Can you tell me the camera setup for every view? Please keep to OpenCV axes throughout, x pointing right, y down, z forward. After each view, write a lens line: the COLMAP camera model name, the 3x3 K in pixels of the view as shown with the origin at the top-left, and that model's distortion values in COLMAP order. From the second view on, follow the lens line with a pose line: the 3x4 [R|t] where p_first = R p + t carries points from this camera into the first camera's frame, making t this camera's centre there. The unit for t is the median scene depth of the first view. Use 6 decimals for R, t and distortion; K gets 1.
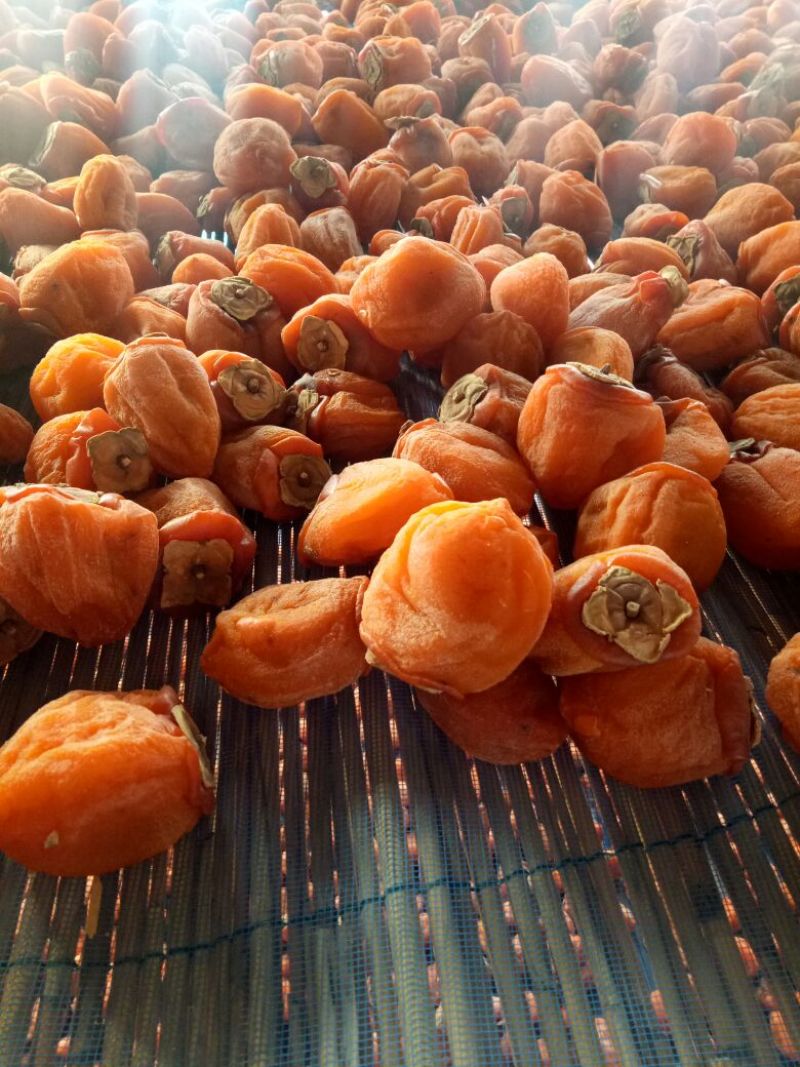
lens RADIAL K [[803.0, 0, 400.0], [0, 803.0, 533.5], [0, 0, 1]] dist [0.031564, -0.003307]
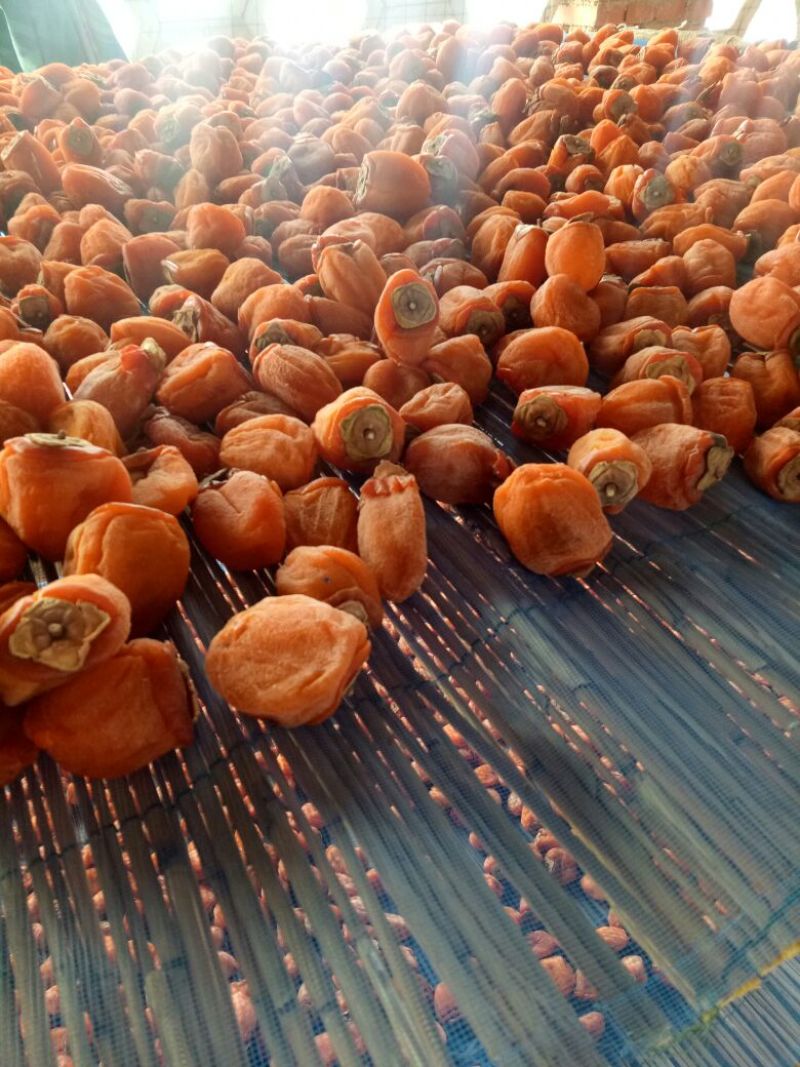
lens RADIAL K [[803.0, 0, 400.0], [0, 803.0, 533.5], [0, 0, 1]] dist [0.031564, -0.003307]
pose [[0.936097, -0.219810, 0.274601, 0.294633], [0.242048, 0.969002, -0.049468, 0.086692], [-0.255215, 0.112773, 0.960285, -0.176063]]
